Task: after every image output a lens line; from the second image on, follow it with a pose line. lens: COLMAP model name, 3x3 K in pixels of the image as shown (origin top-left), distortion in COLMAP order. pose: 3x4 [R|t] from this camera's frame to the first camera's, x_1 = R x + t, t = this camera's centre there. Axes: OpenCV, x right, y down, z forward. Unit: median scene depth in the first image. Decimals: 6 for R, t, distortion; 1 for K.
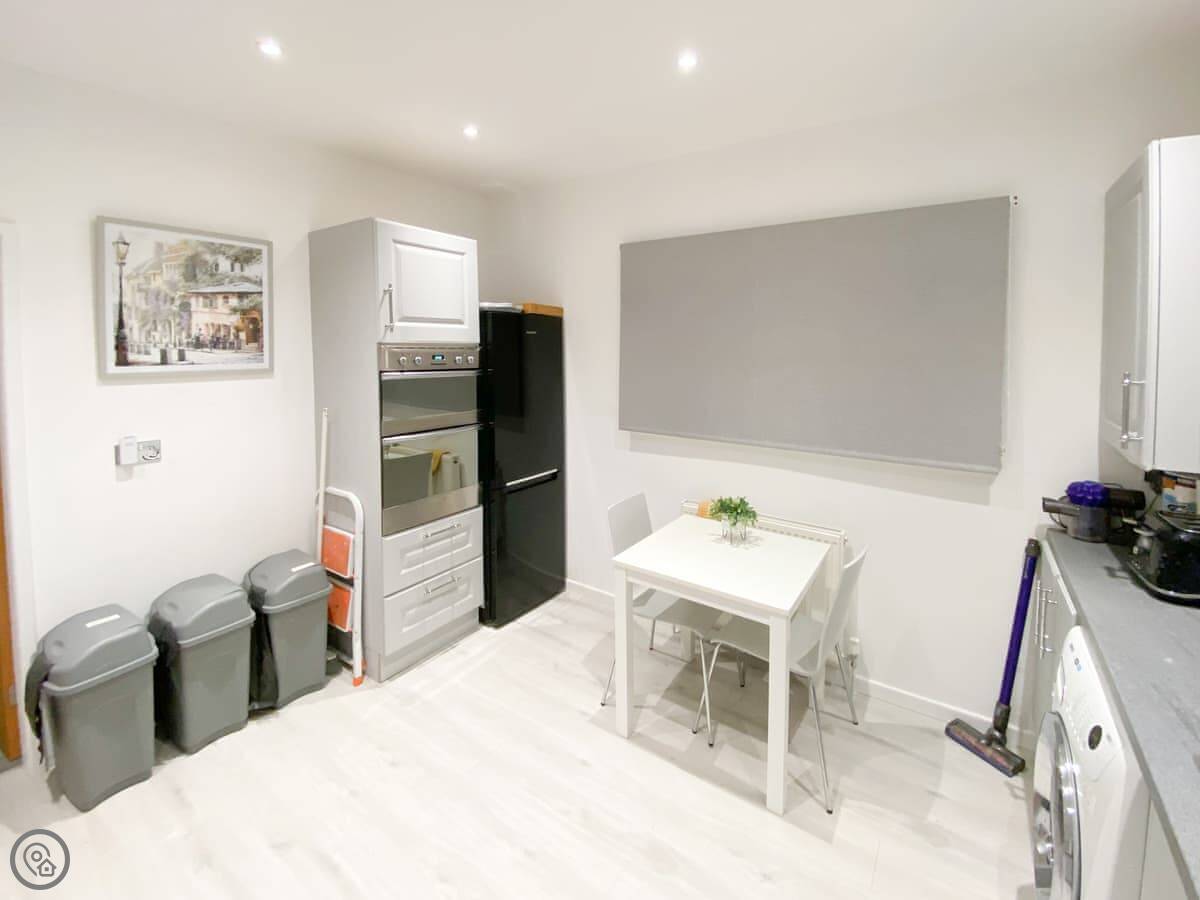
lens RADIAL K [[525.3, 0, 600.0], [0, 525.3, 450.0], [0, 0, 1]] dist [-0.001119, -0.000110]
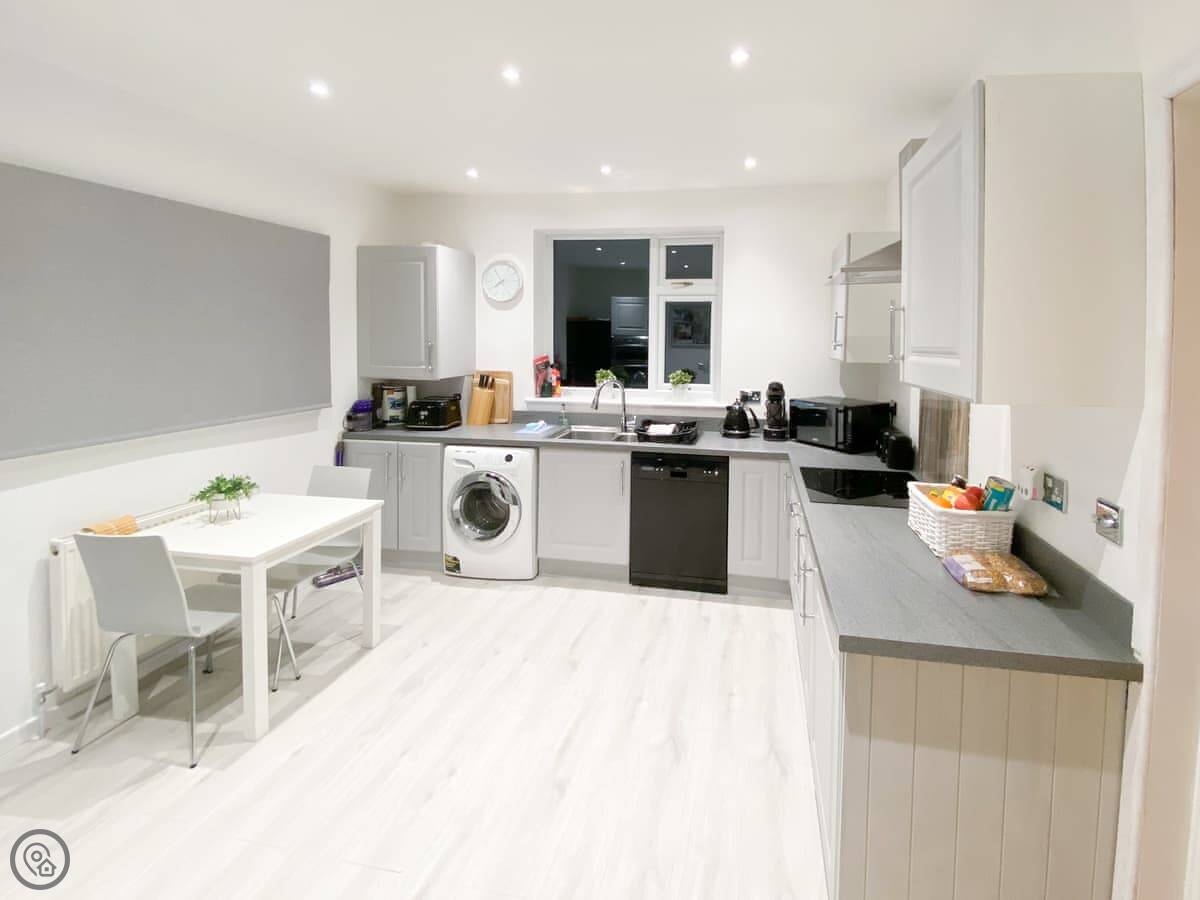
lens RADIAL K [[1077.1, 0, 600.0], [0, 1077.1, 450.0], [0, 0, 1]] dist [-0.005588, -0.003175]
pose [[-0.384200, -0.129882, 0.914068, -2.115920], [0.158810, 0.966001, 0.204012, -0.300932], [-0.909489, 0.223544, -0.350511, 1.091859]]
